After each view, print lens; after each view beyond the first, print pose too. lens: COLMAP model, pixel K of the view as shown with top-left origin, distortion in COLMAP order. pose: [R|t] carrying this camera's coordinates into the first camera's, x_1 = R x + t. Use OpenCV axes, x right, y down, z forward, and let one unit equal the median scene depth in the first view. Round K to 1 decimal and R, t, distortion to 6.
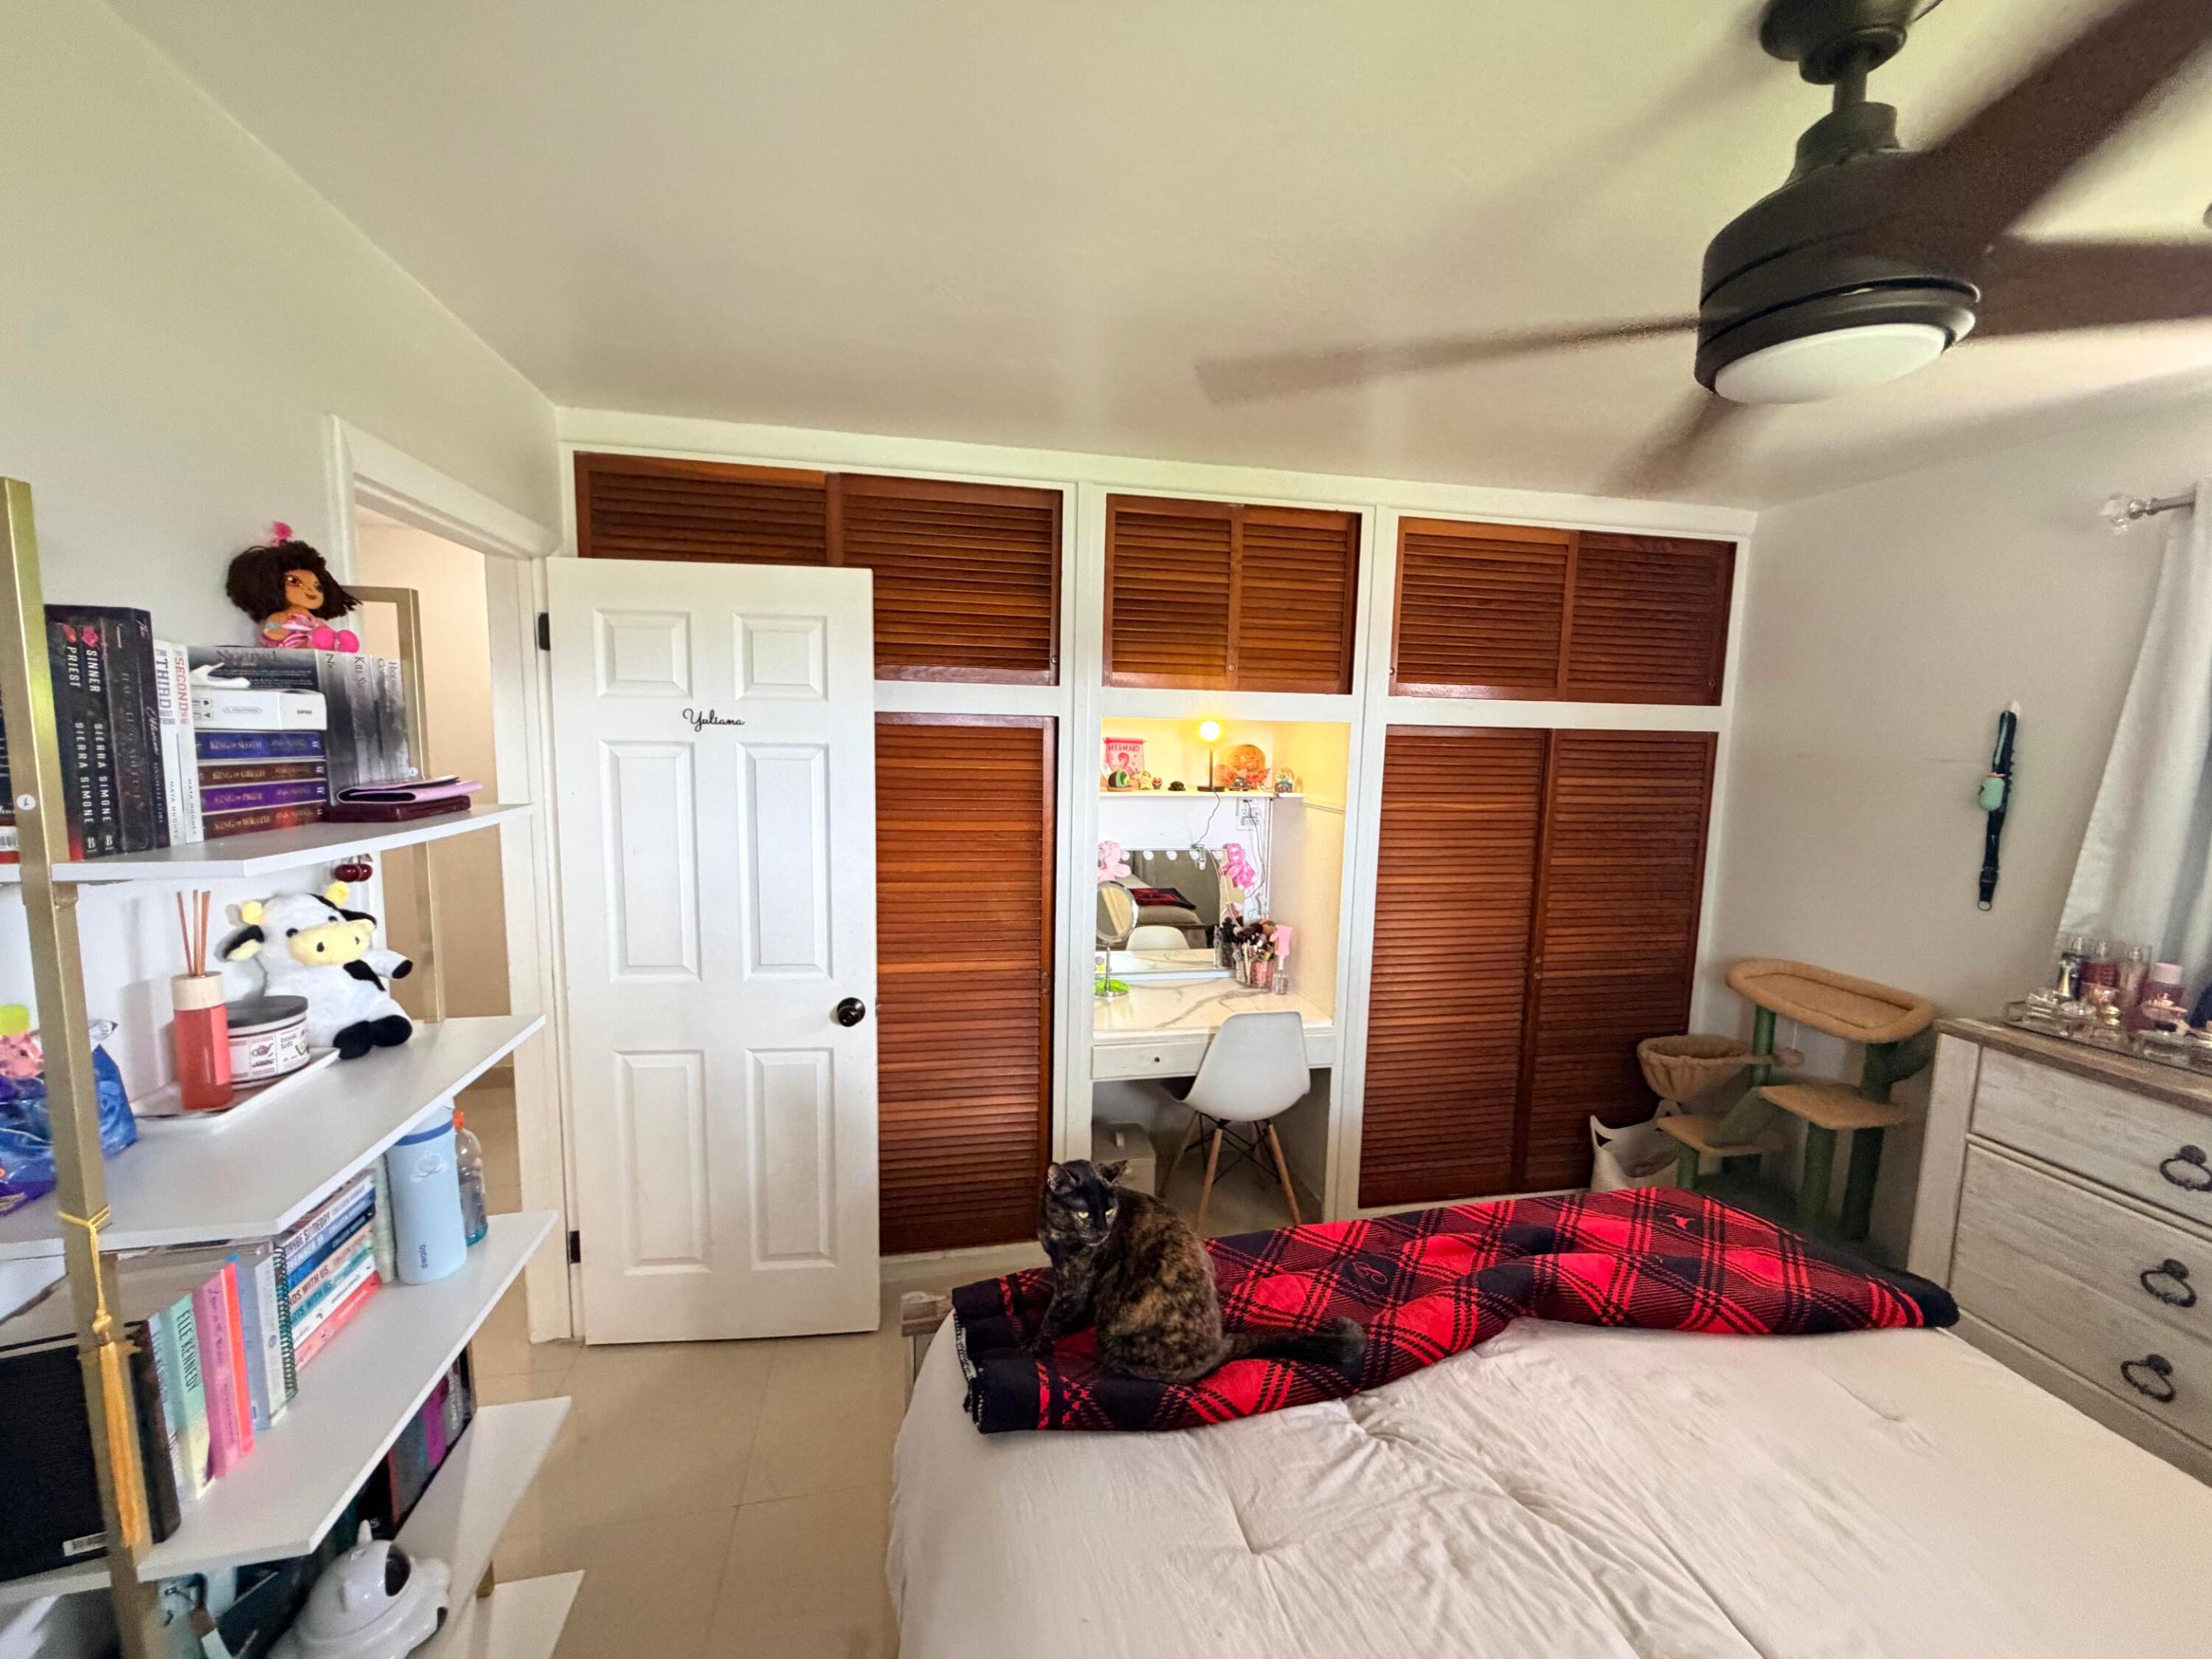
lens RADIAL K [[884.0, 0, 1100.5], [0, 884.0, 829.5], [0, 0, 1]] dist [-0.000213, 0.000532]
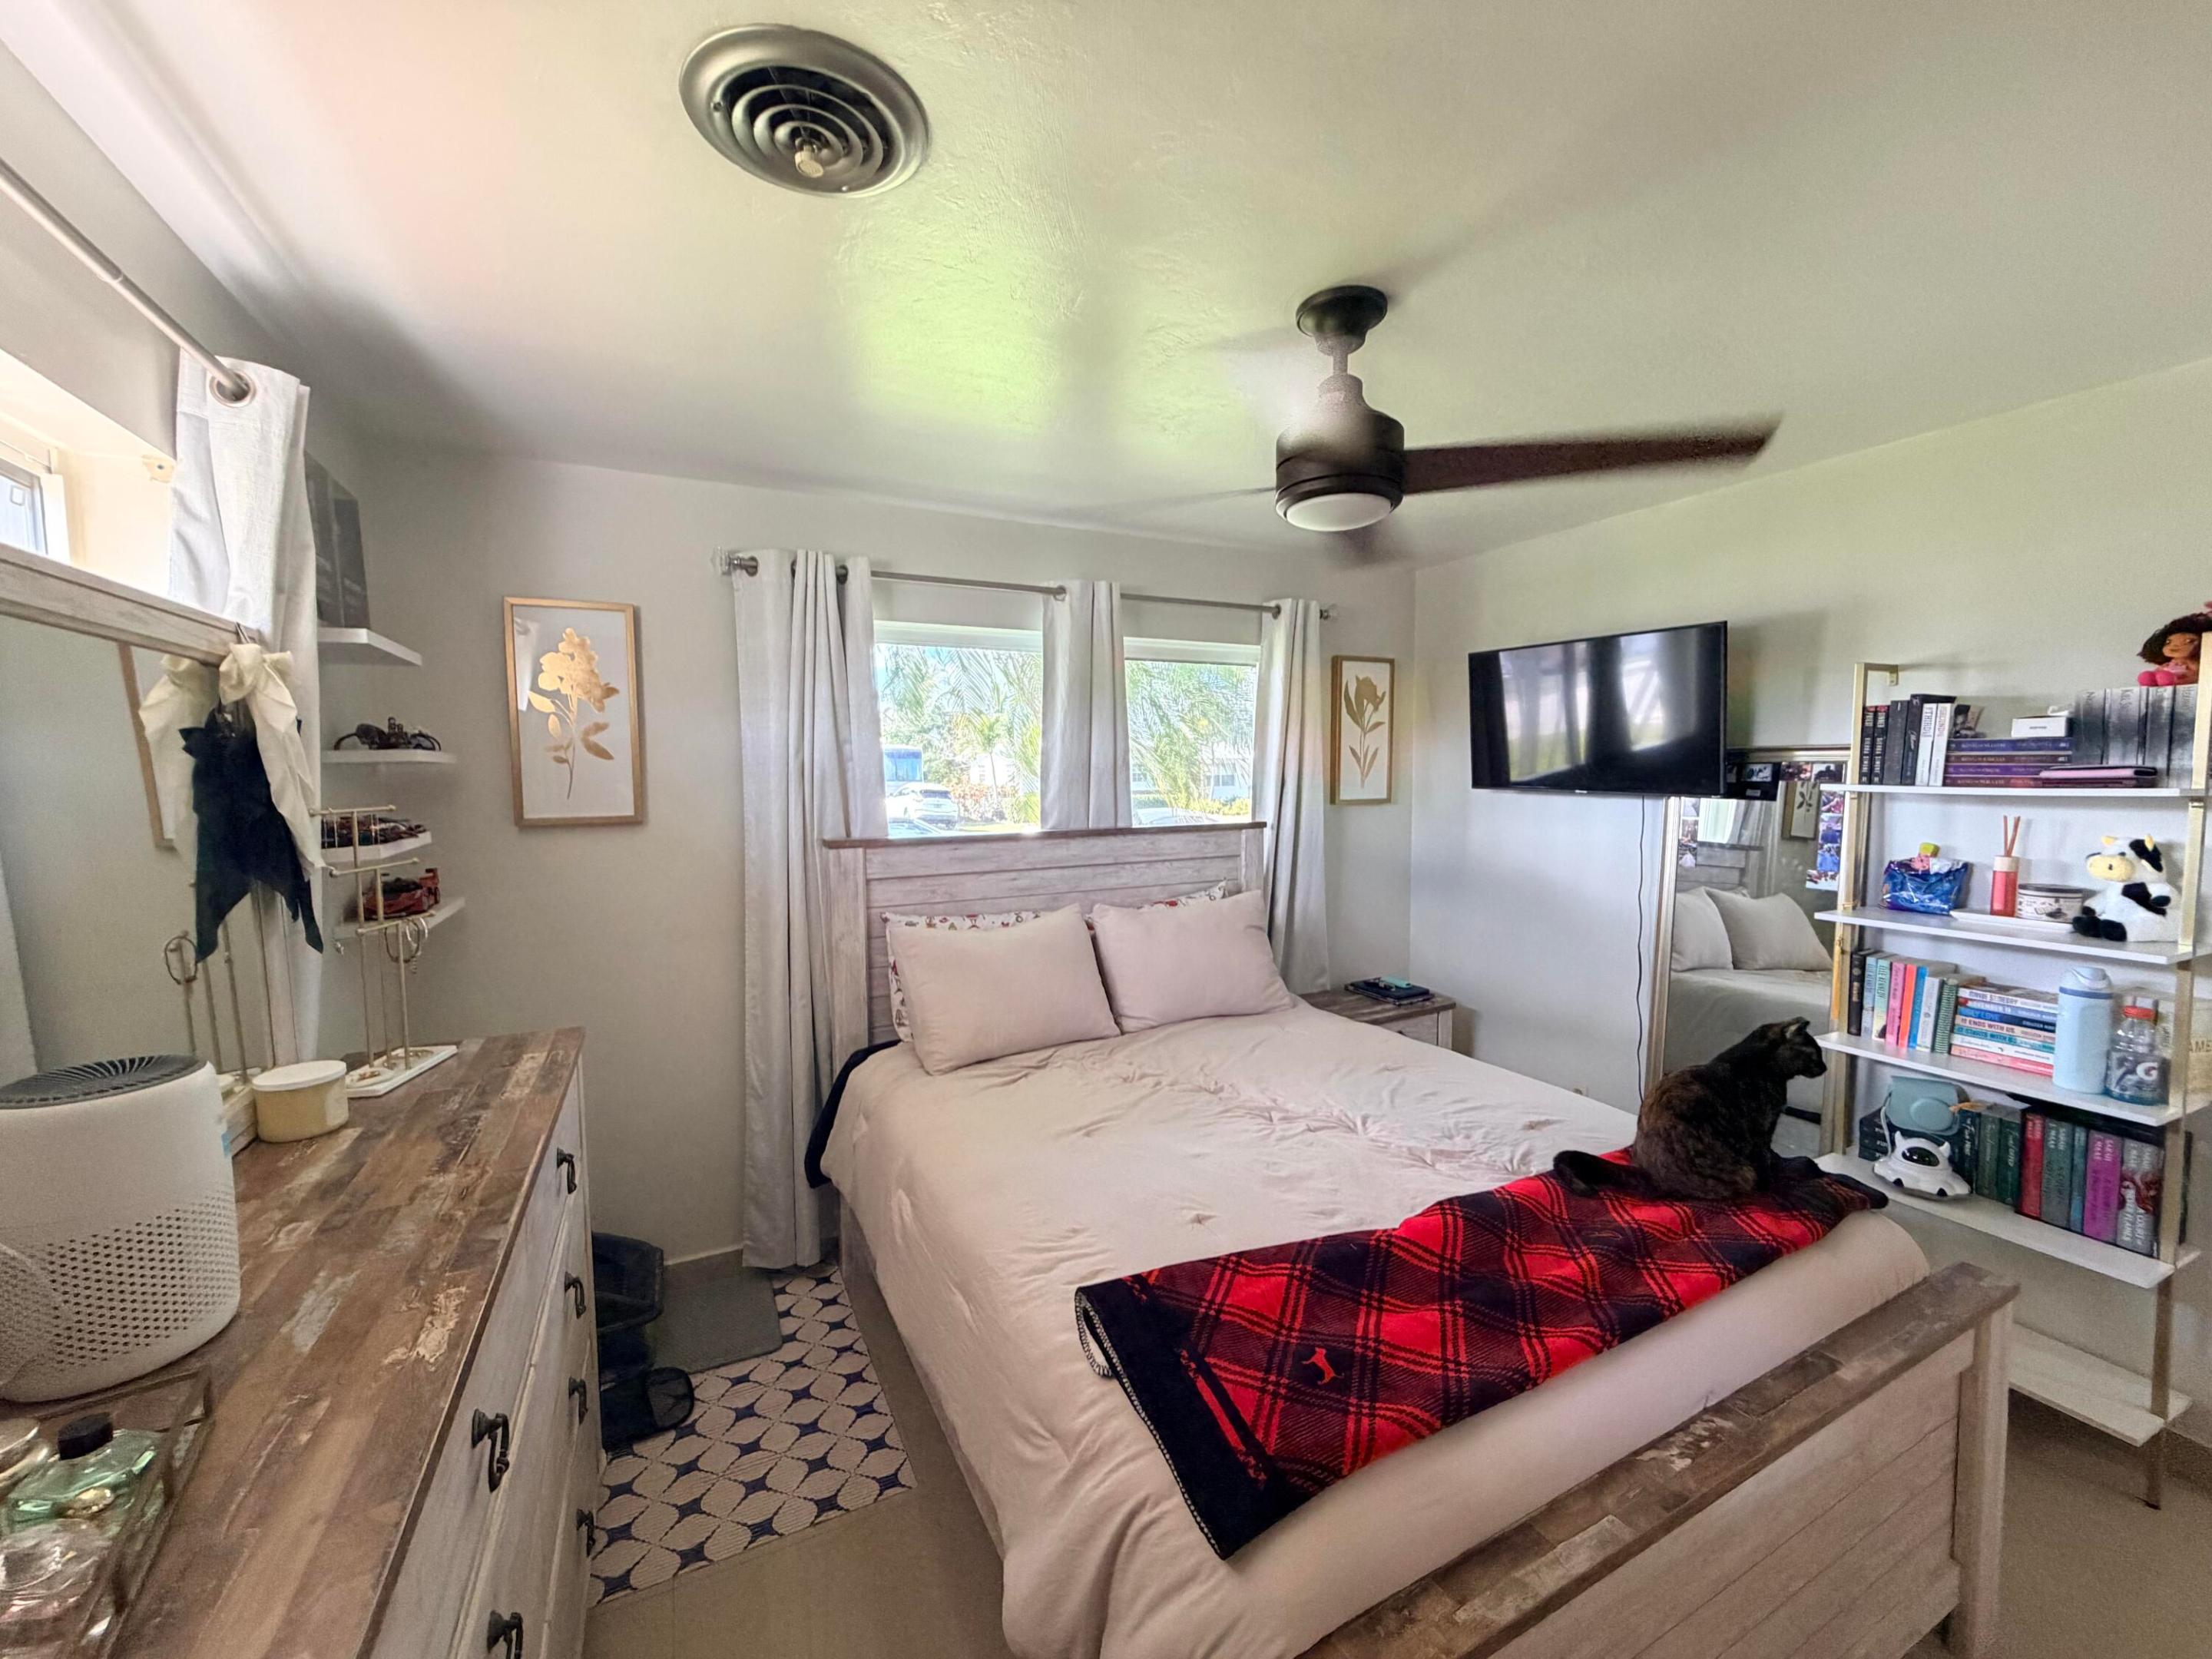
lens RADIAL K [[884.0, 0, 1100.5], [0, 884.0, 829.5], [0, 0, 1]] dist [-0.000213, 0.000532]
pose [[-0.963997, 0.005204, -0.265861, 1.544495], [-0.042144, 0.984181, 0.172078, -0.160295], [0.262551, 0.177087, -0.948529, 2.333524]]
